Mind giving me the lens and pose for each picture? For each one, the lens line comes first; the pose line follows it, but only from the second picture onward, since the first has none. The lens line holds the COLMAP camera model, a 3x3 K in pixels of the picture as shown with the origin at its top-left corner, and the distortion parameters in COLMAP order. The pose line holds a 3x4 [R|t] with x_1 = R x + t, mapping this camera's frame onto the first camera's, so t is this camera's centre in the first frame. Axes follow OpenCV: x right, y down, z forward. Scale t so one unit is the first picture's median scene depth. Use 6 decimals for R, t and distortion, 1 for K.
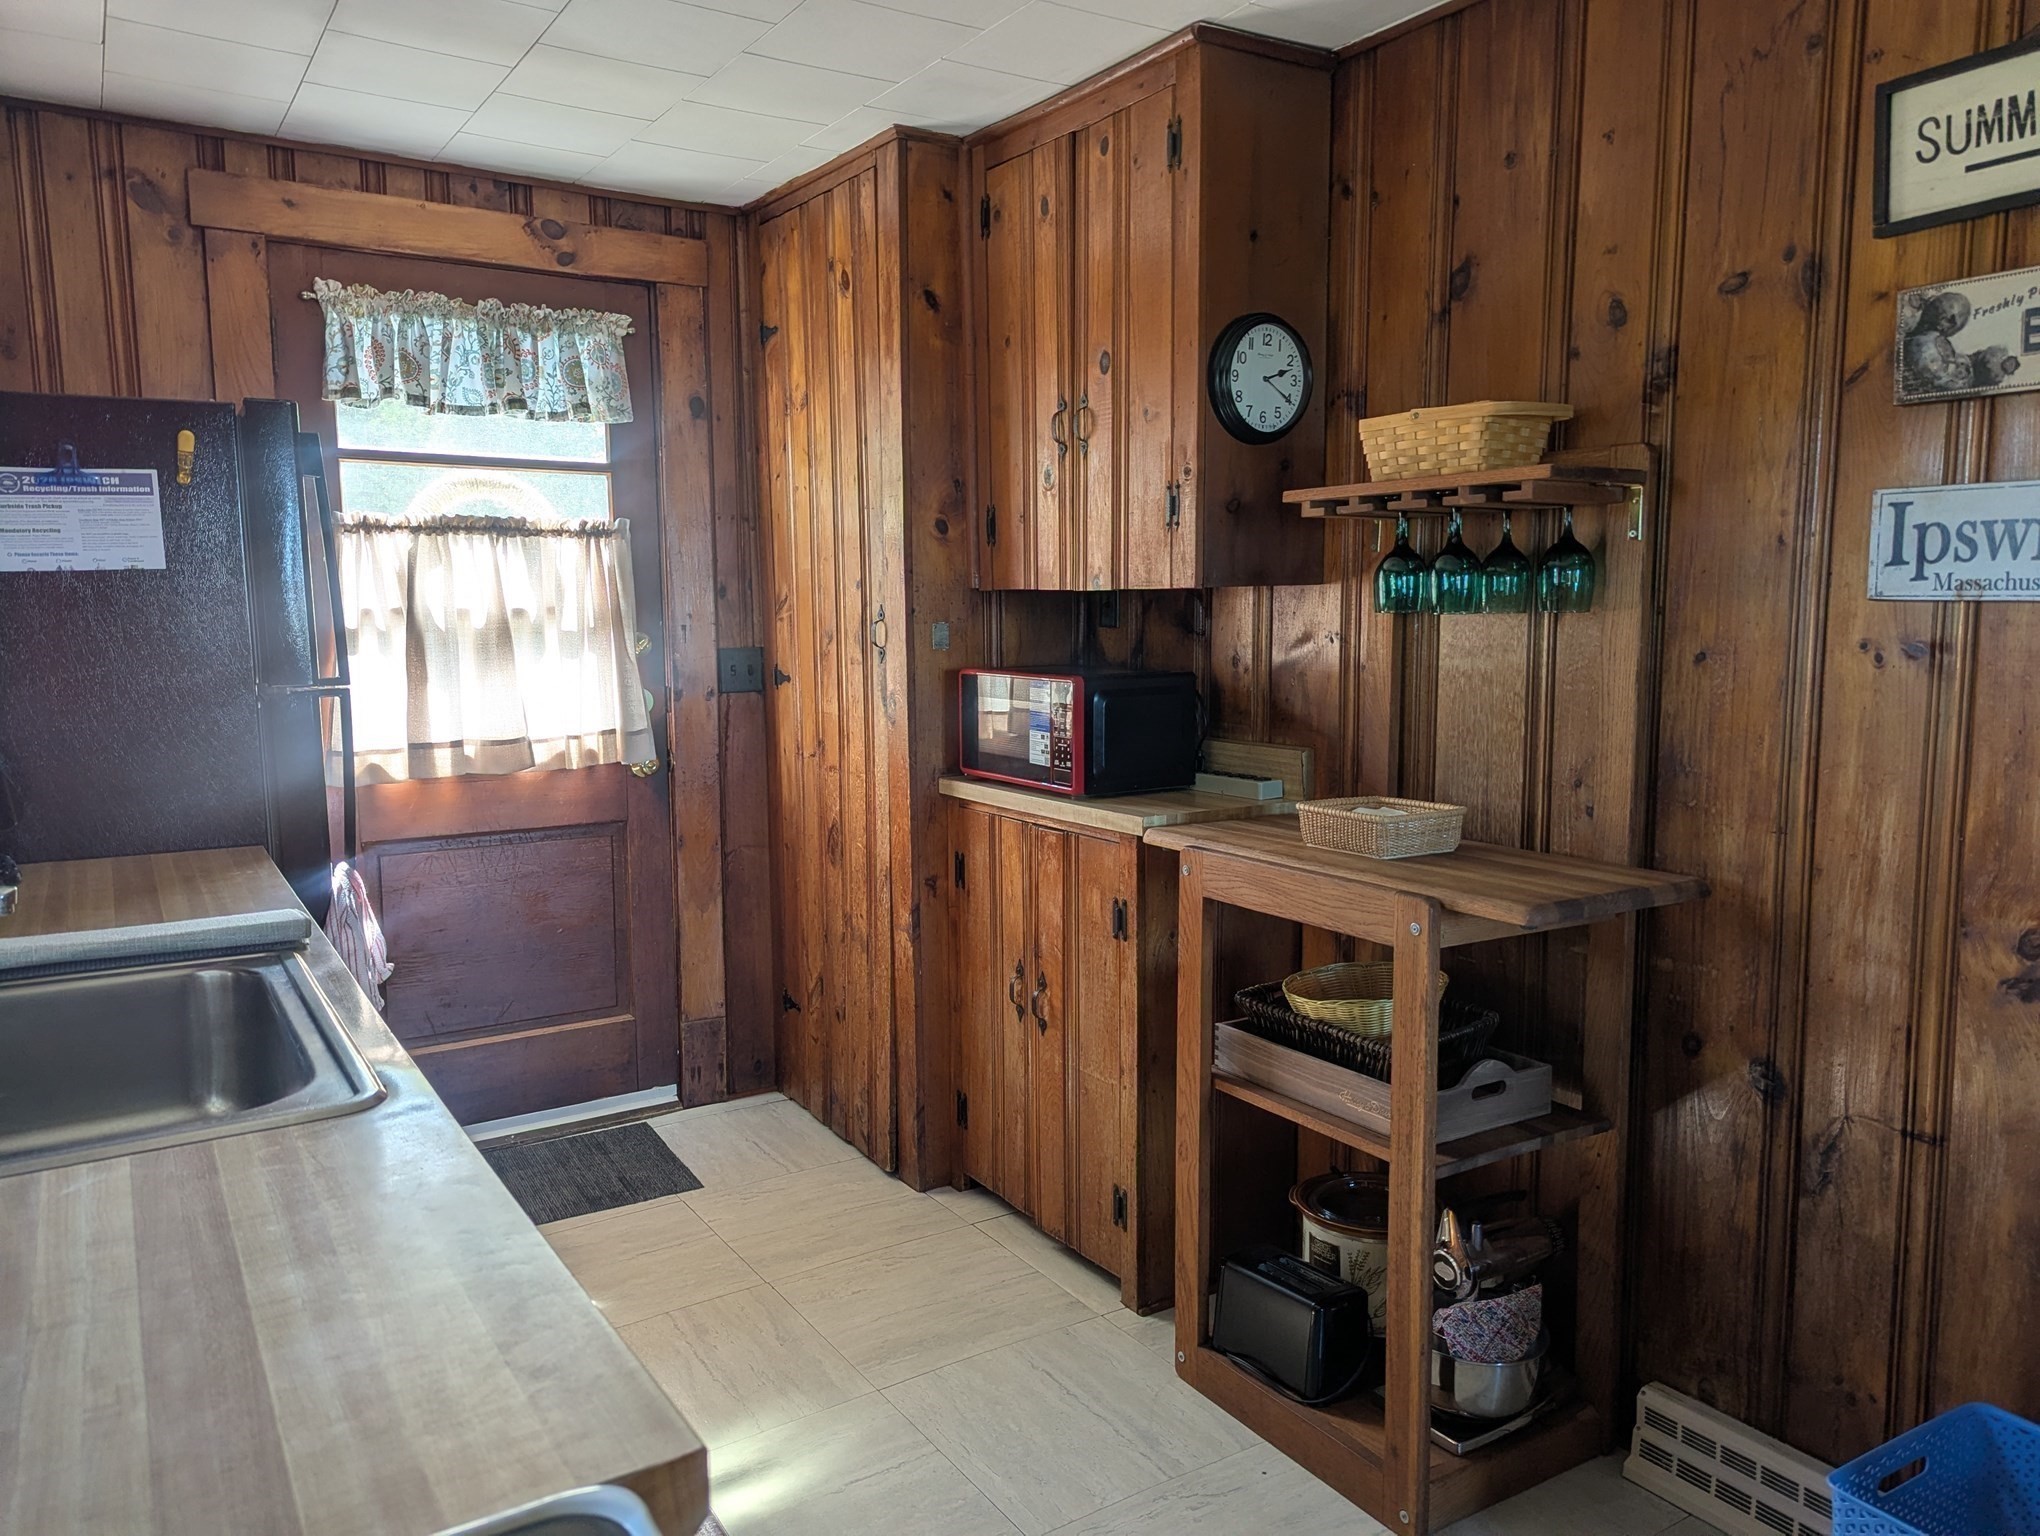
lens RADIAL K [[1439.4, 0, 1025.1], [0, 1439.4, 759.2], [0, 0, 1]] dist [0.052764, -0.037209]
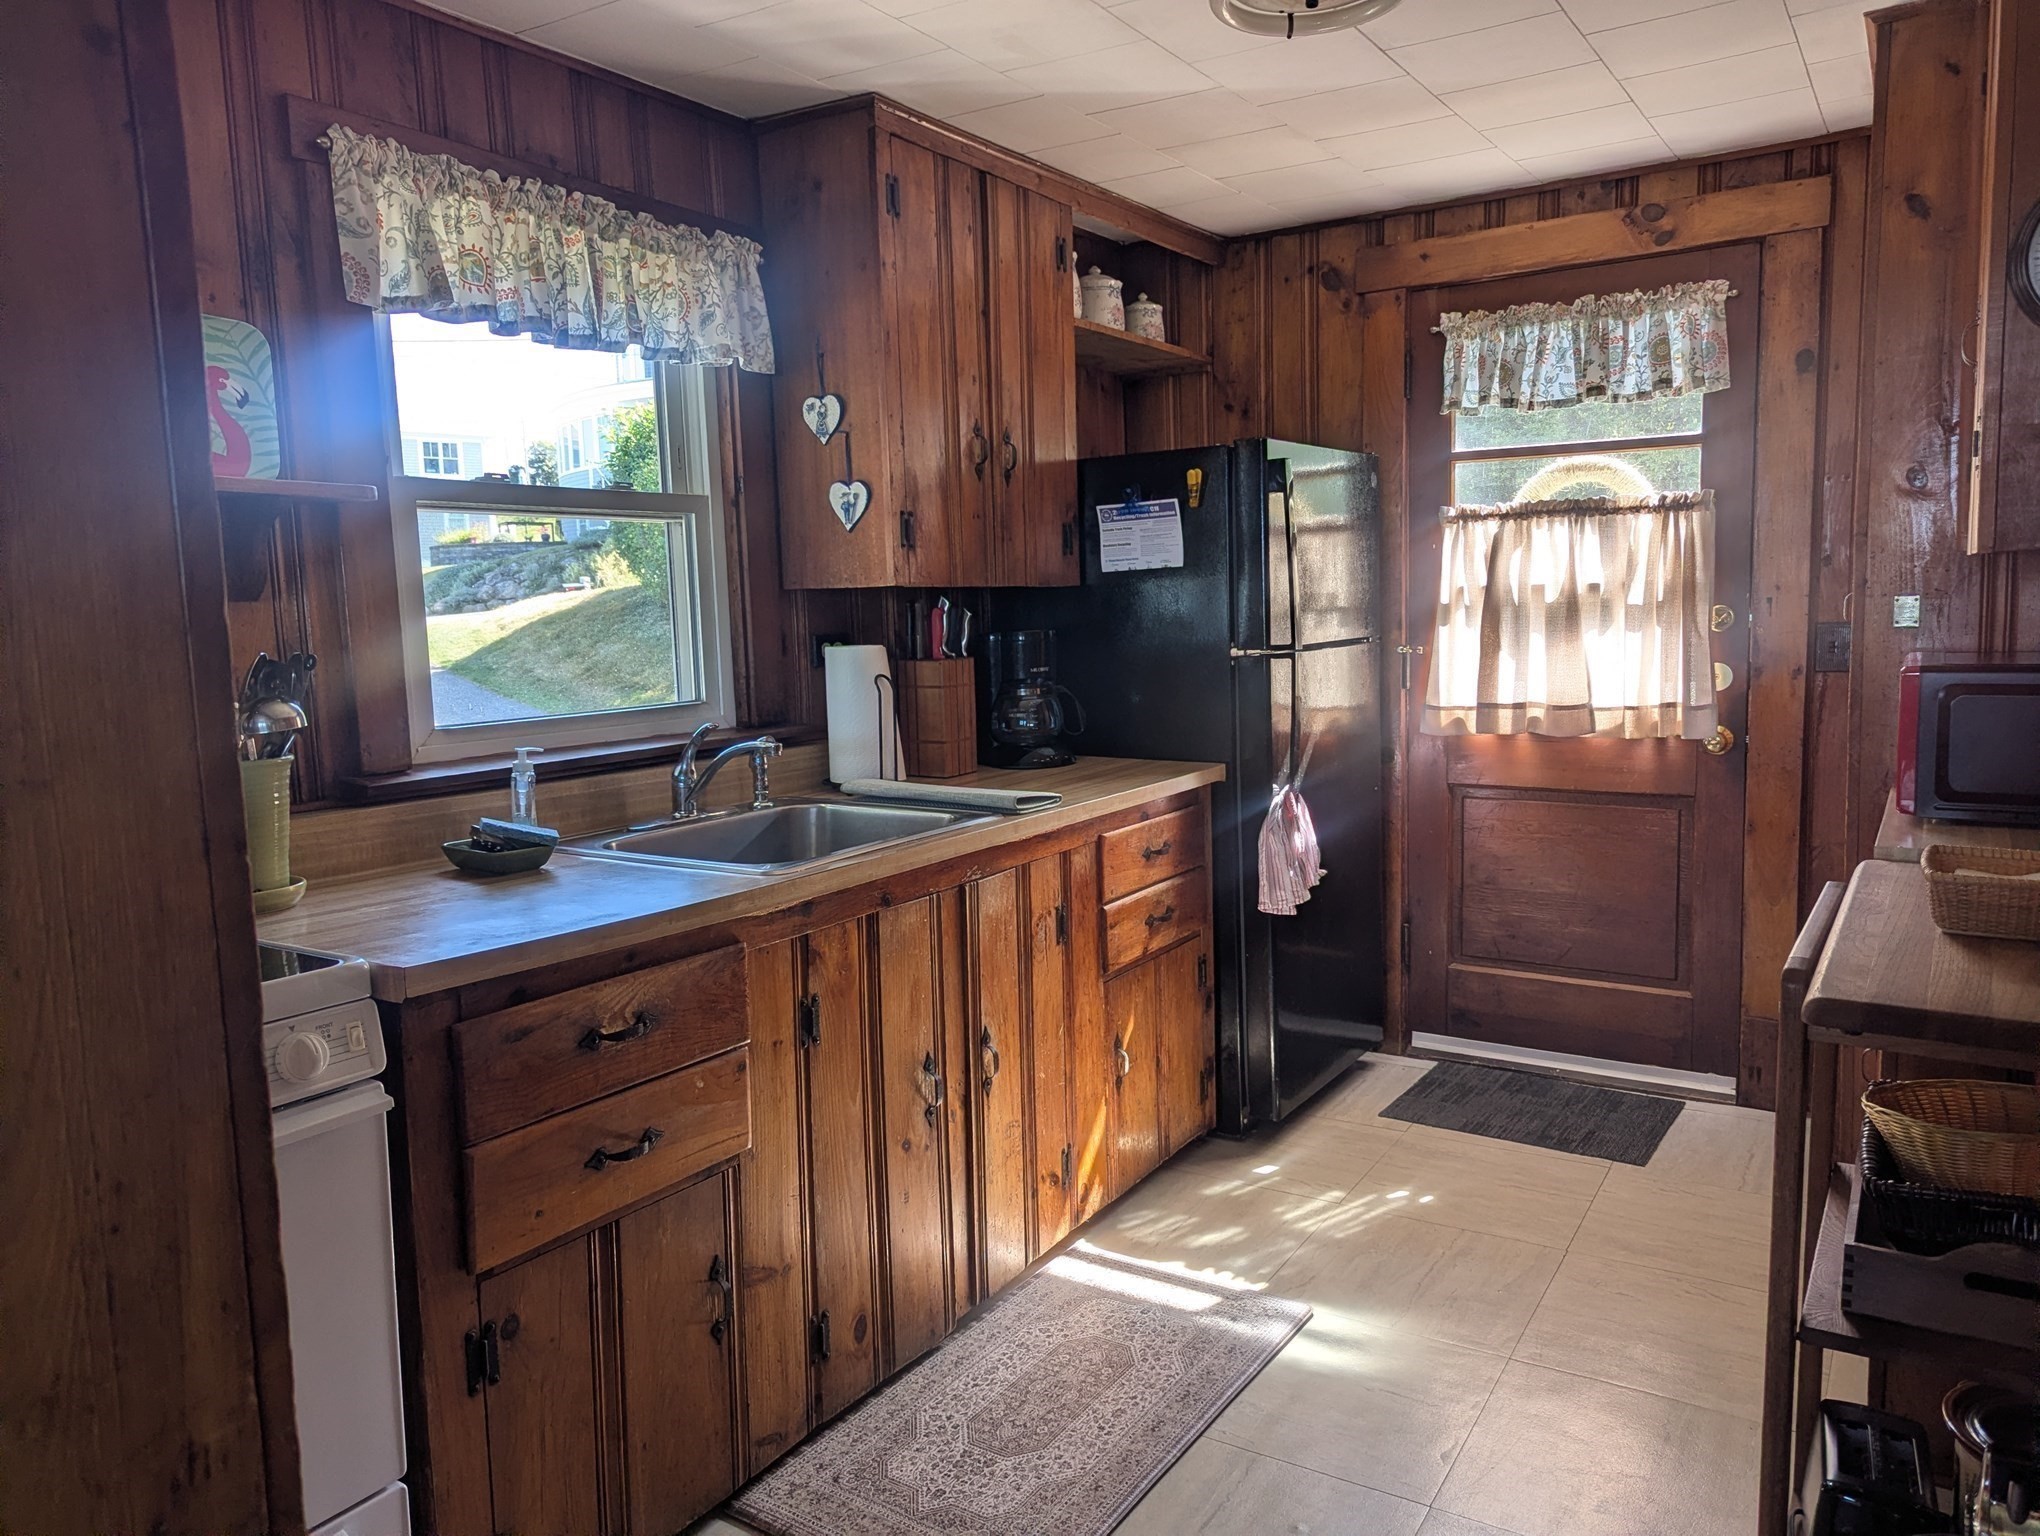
lens RADIAL K [[1439.4, 0, 1031.4], [0, 1439.4, 760.8], [0, 0, 1]] dist [0.052764, -0.037209]
pose [[0.421765, 0.101076, -0.901054, 0.457785], [-0.076216, 0.994202, 0.075850, -0.024355], [0.903496, 0.036684, 0.427023, 0.178878]]
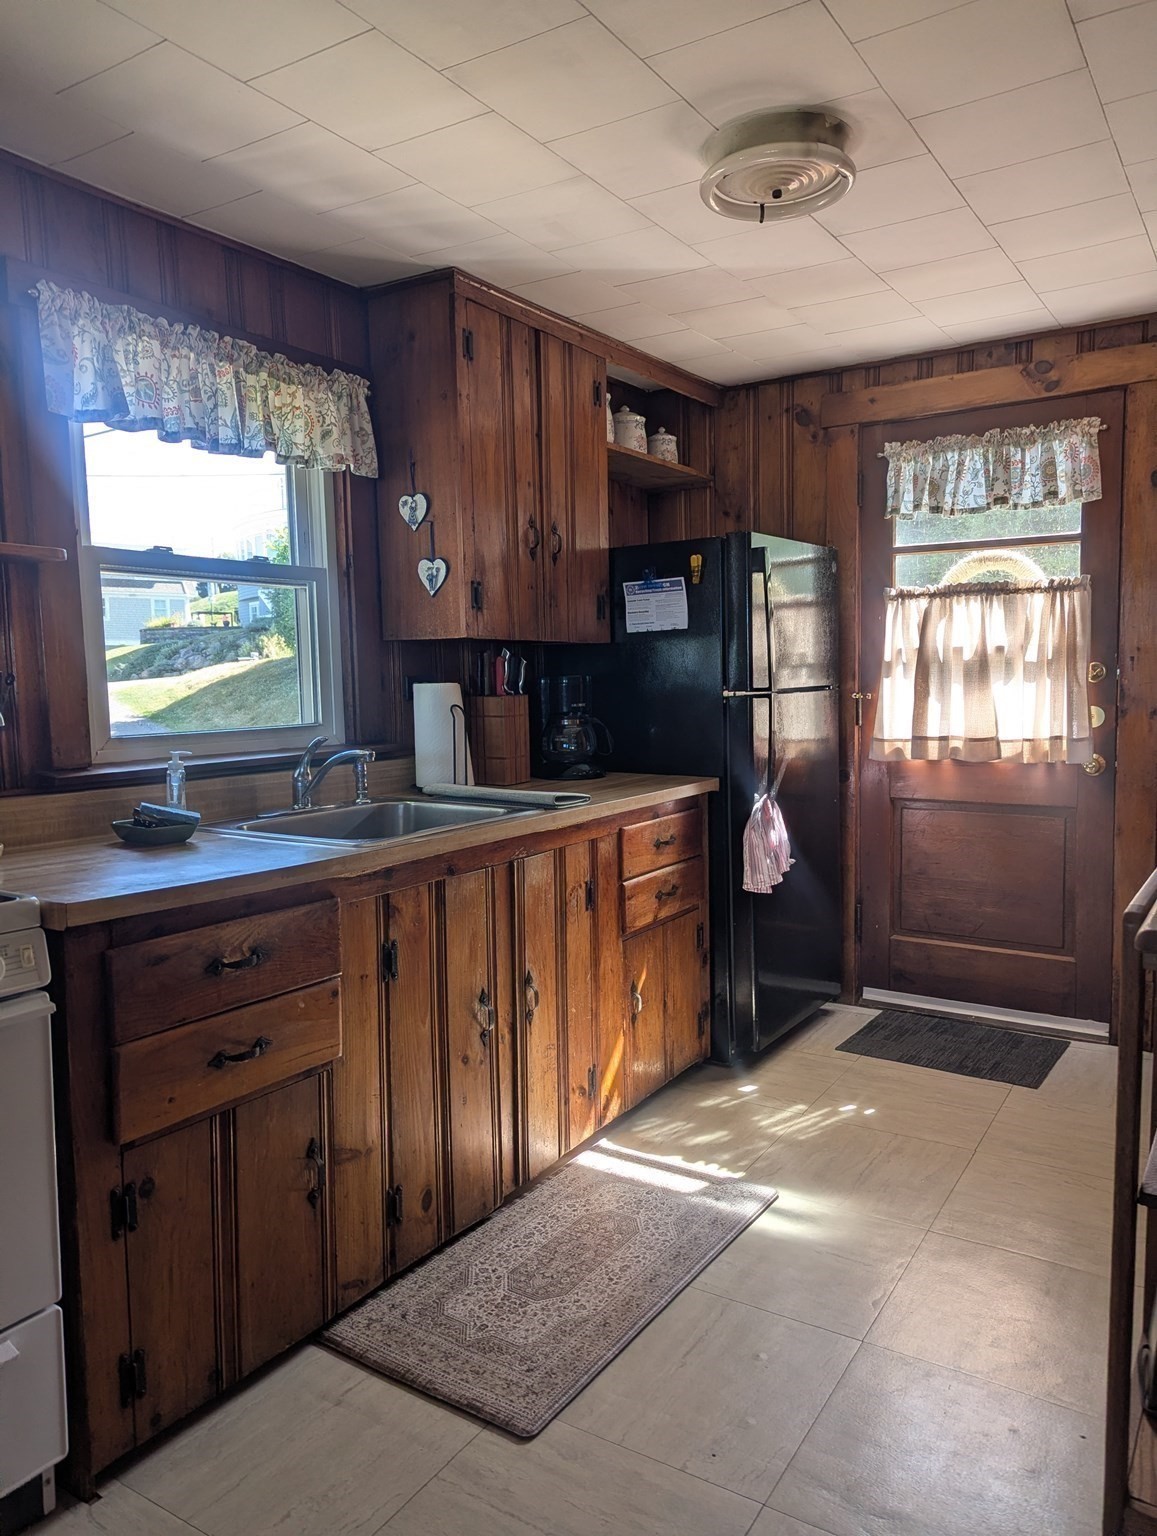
lens RADIAL K [[1083.8, 0, 586.2], [0, 1083.8, 767.0], [0, 0, 1]] dist [0.052764, -0.037209]
pose [[0.417027, 0.080844, -0.905291, 0.459973], [-0.085285, 0.995122, 0.049579, -0.005569], [0.904884, 0.056532, 0.421888, 0.199105]]
